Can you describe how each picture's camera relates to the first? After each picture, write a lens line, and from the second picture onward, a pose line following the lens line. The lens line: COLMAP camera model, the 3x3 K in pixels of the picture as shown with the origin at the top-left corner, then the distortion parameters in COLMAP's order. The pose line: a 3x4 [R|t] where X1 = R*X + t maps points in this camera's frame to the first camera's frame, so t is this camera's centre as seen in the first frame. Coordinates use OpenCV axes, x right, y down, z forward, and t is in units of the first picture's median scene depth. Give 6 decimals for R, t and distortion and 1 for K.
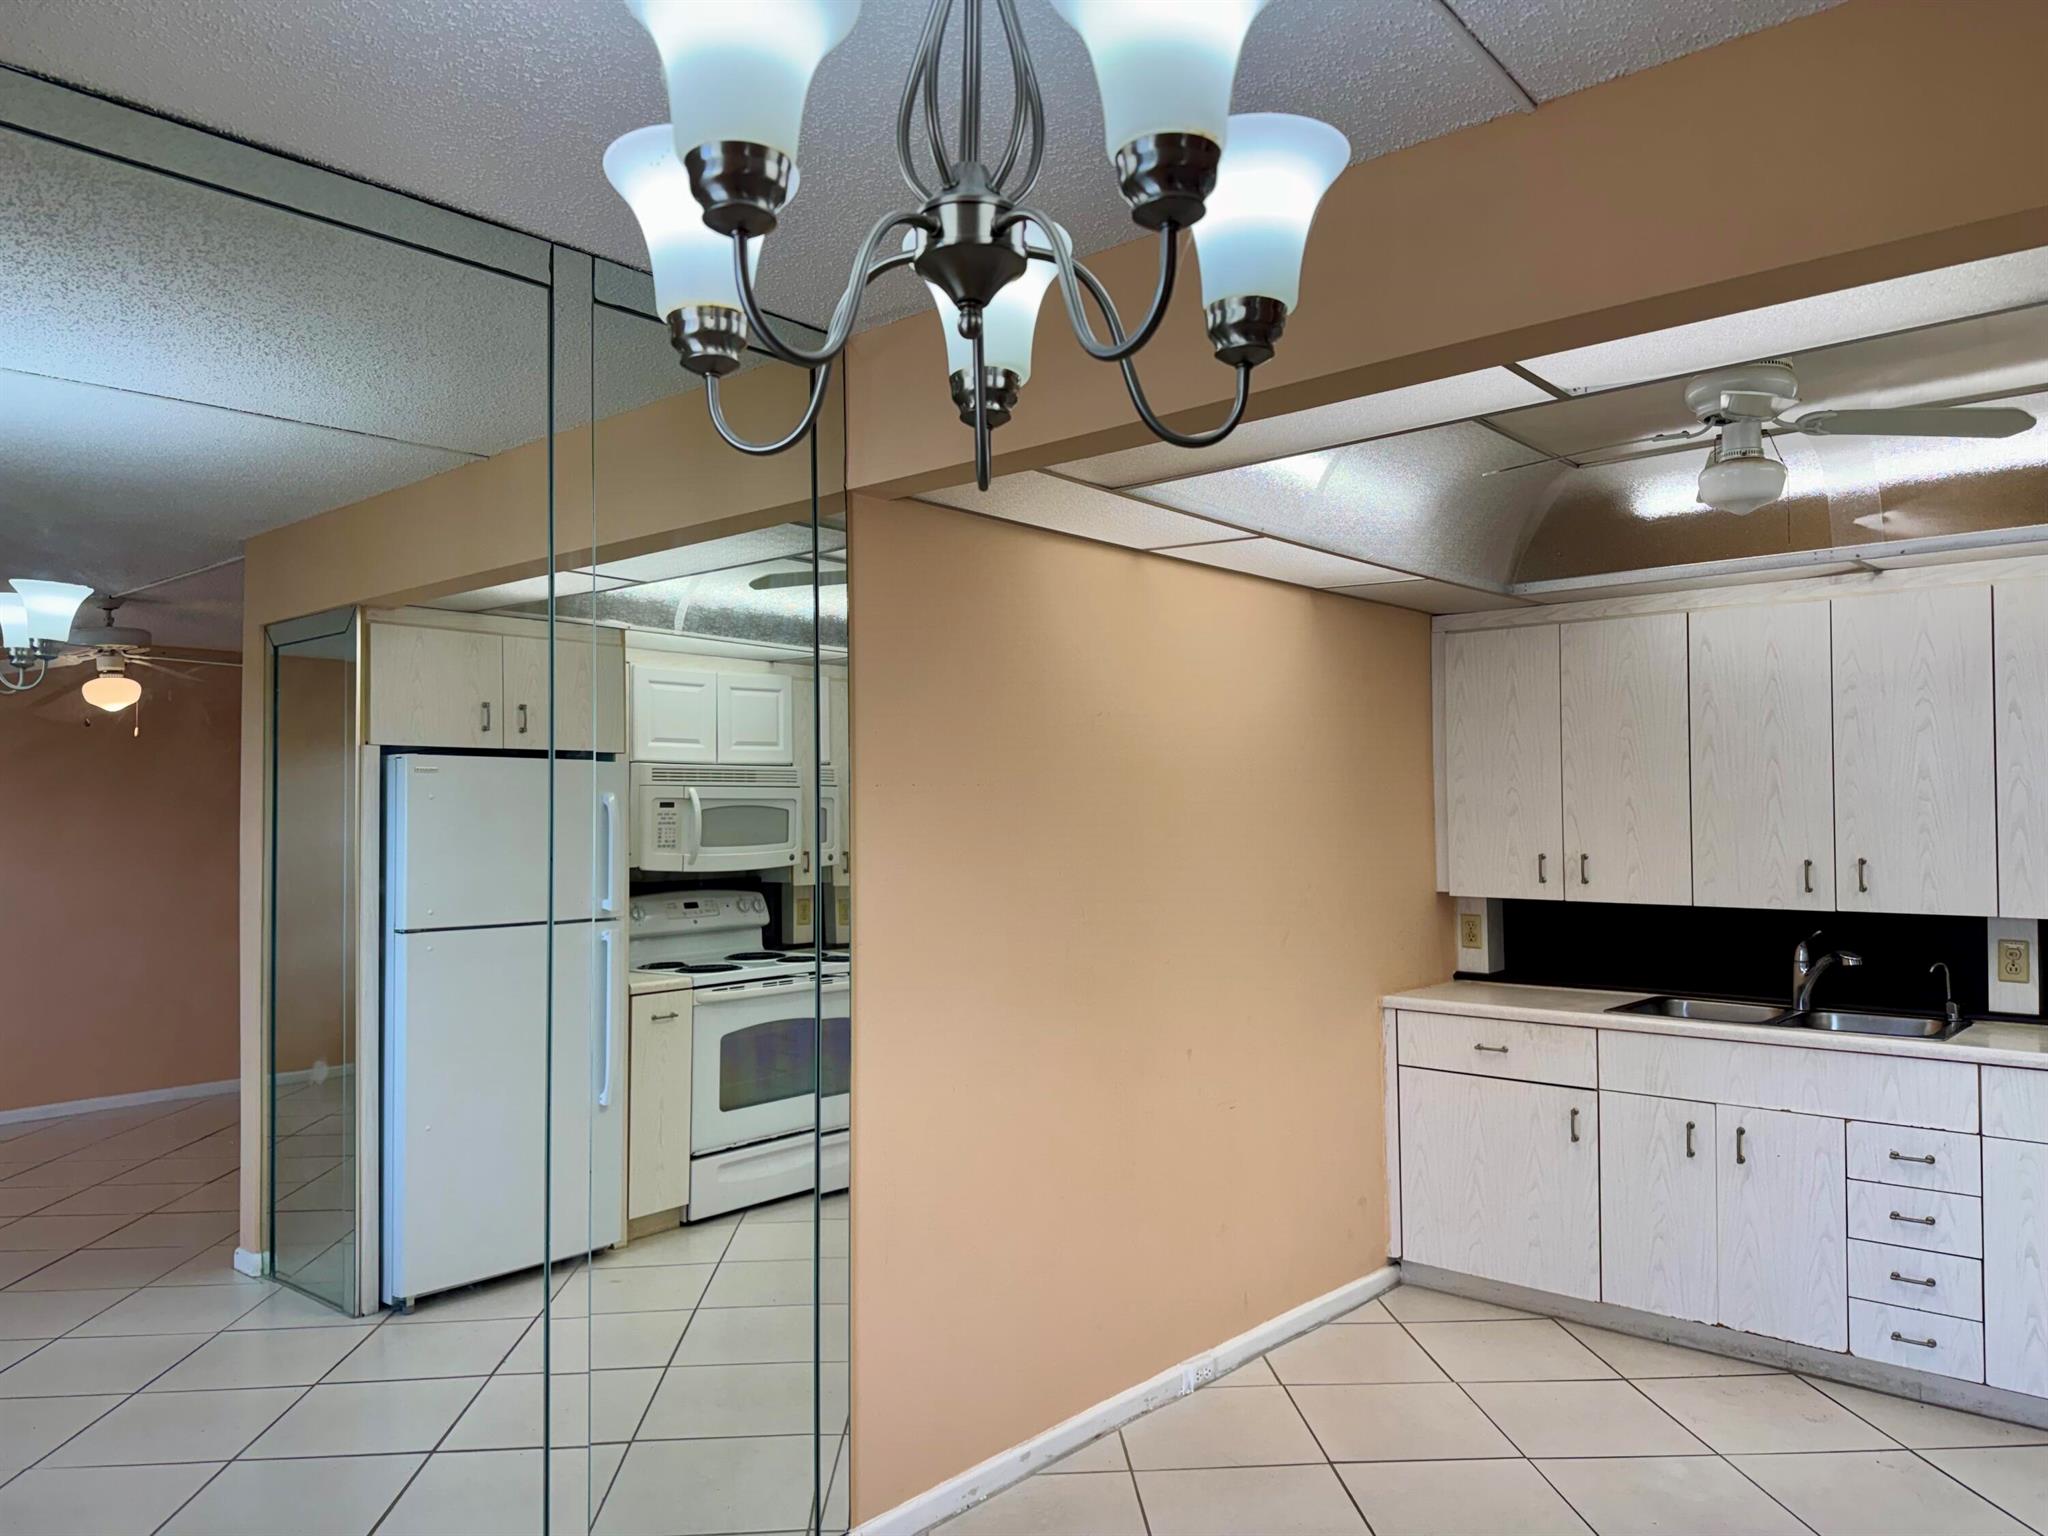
lens RADIAL K [[1435.1, 0, 1026.2], [0, 1435.1, 775.7], [0, 0, 1]] dist [0.045815, -0.054643]
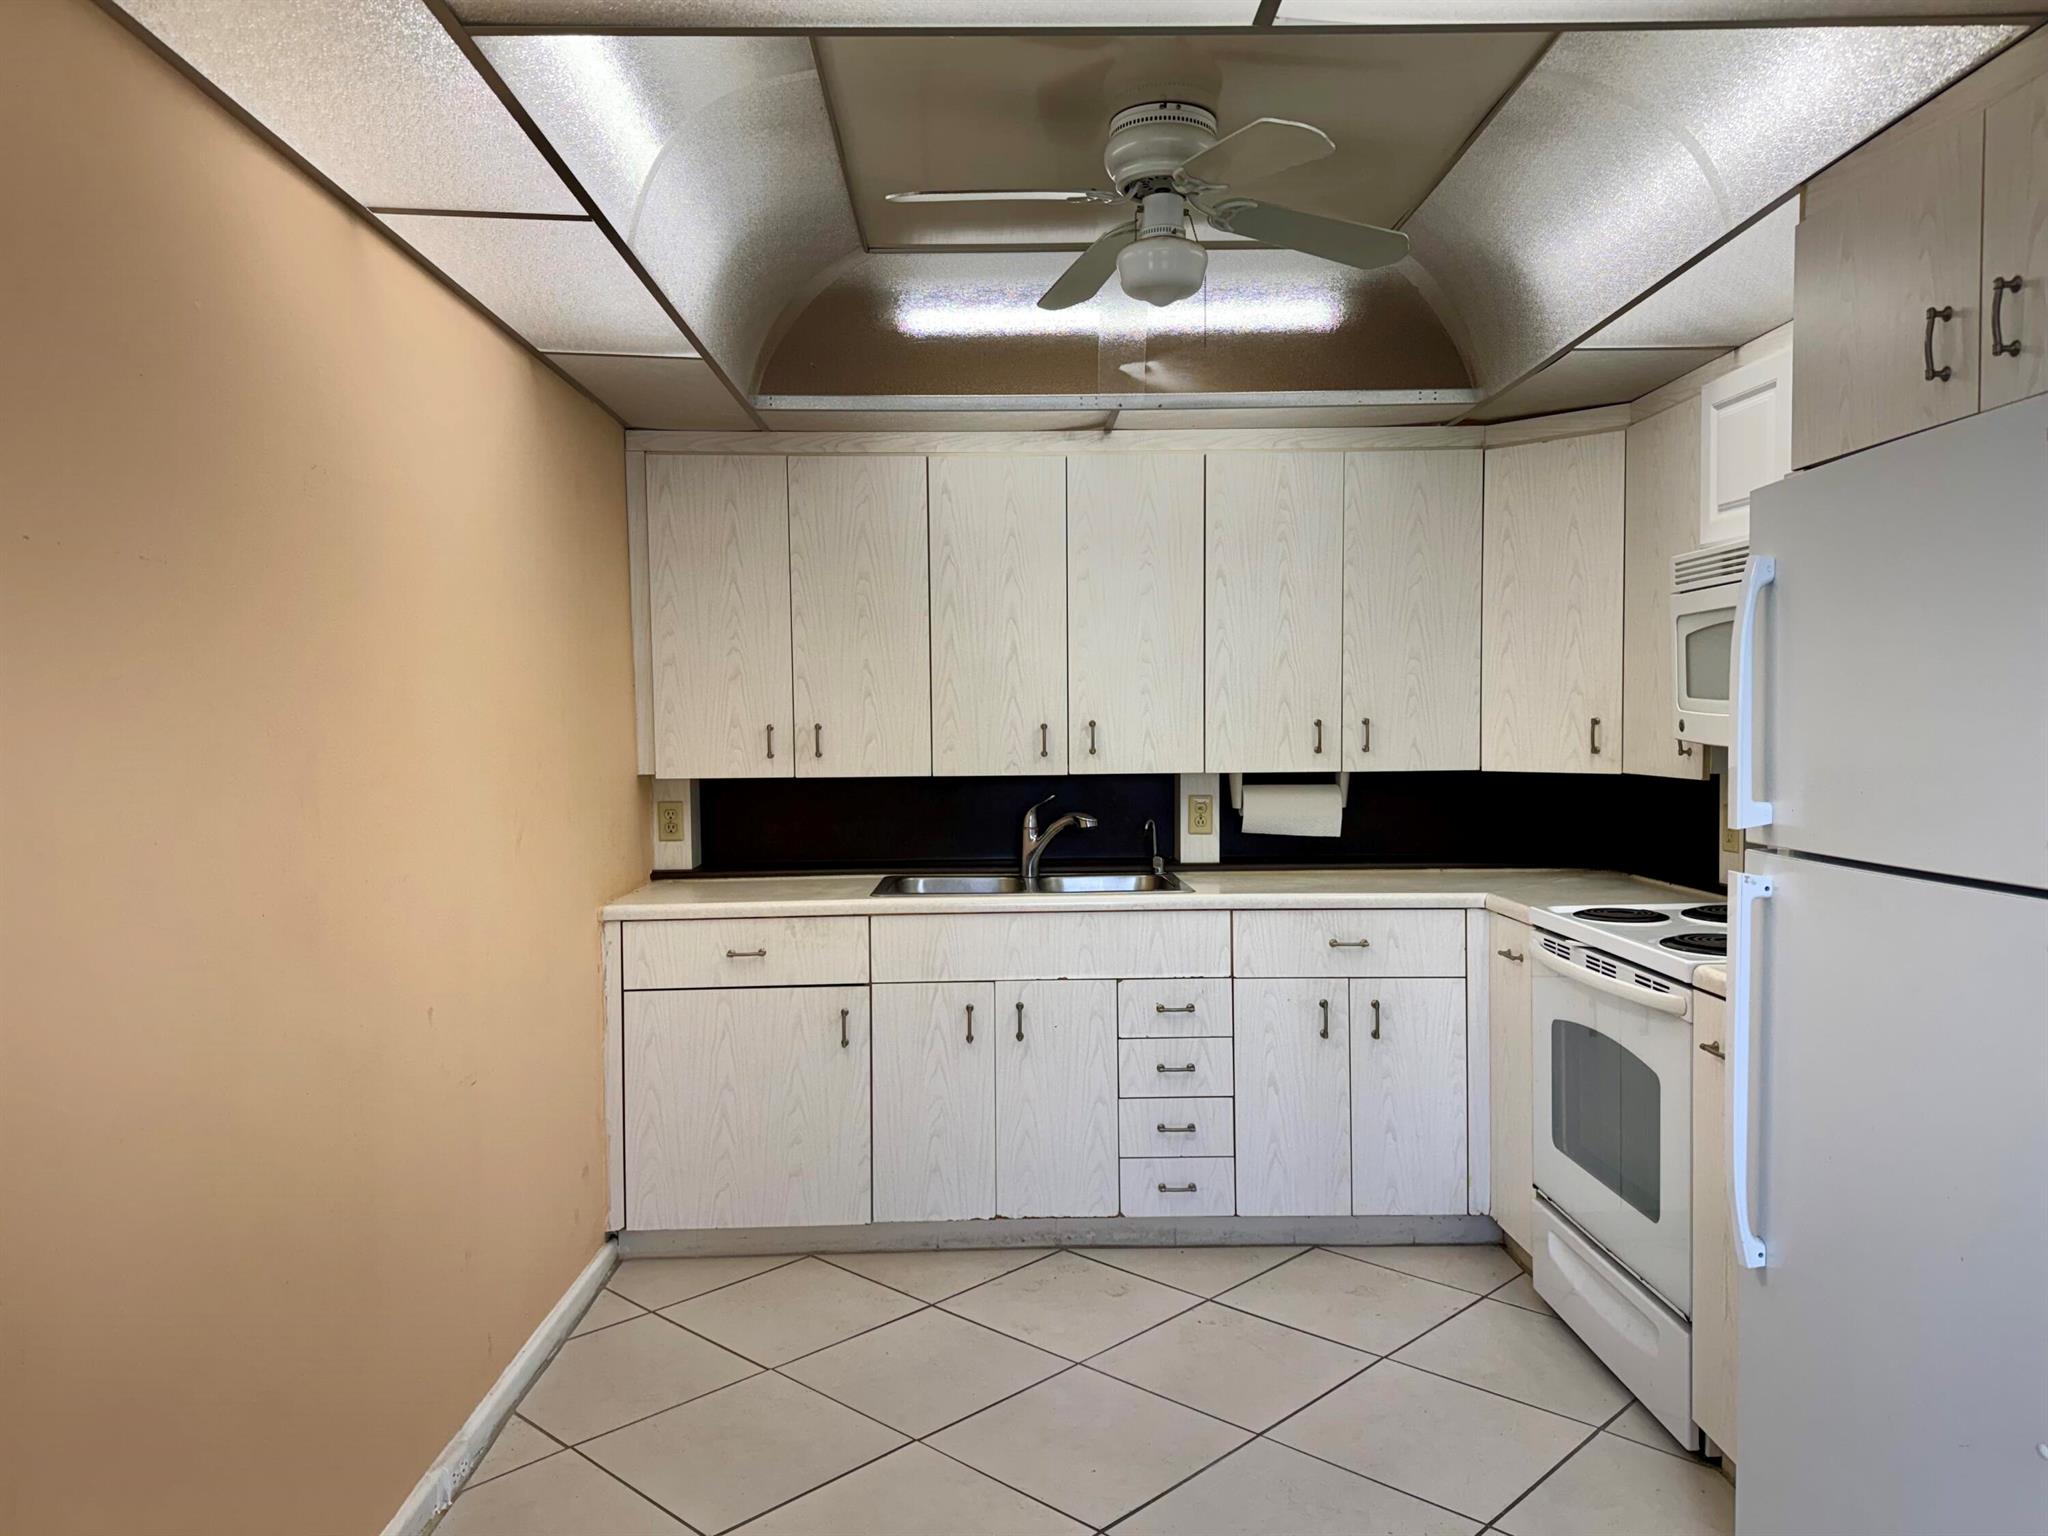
lens RADIAL K [[1417.8, 0, 1023.2], [0, 1417.8, 778.1], [0, 0, 1]] dist [0.192819, -0.378867]
pose [[0.736580, -0.029791, 0.675694, -0.122166], [-0.010190, 0.998427, 0.055128, 0.042182], [-0.676274, -0.047491, 0.735118, 0.301488]]
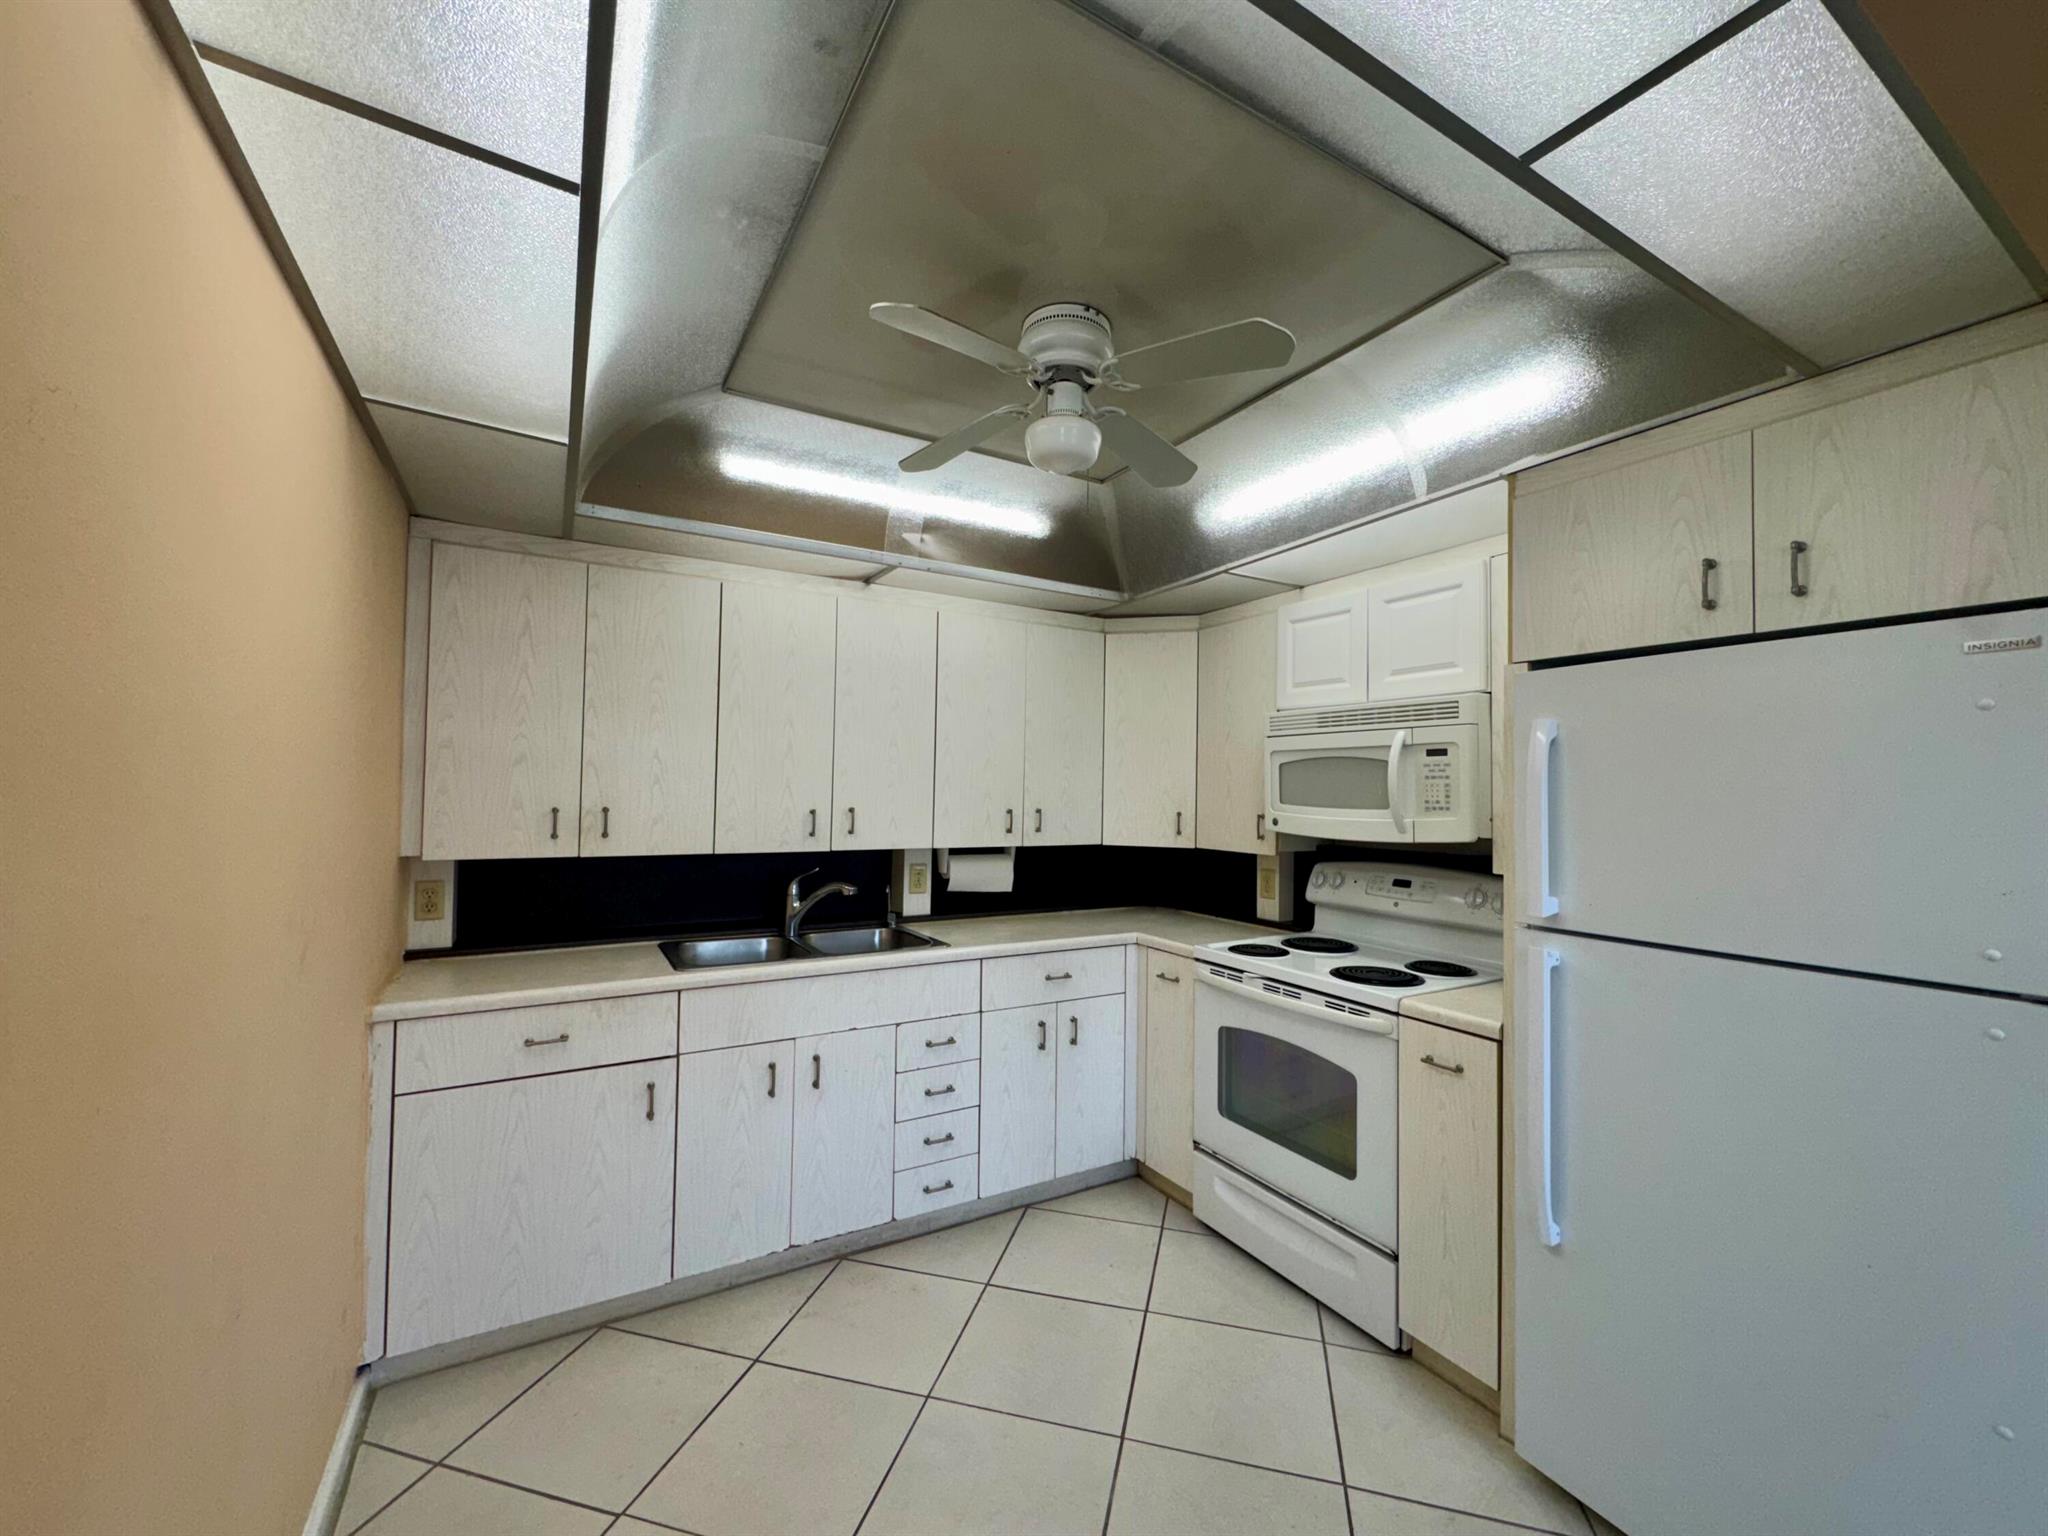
lens RADIAL K [[814.3, 0, 1025.8], [0, 814.3, 767.4], [0, 0, 1]] dist [-0.003416, 0.000100]
pose [[0.316016, 0.036859, 0.948037, -0.043369], [-0.040616, 0.998855, -0.025296, 0.033562], [-0.947884, -0.030511, 0.317152, 0.623234]]
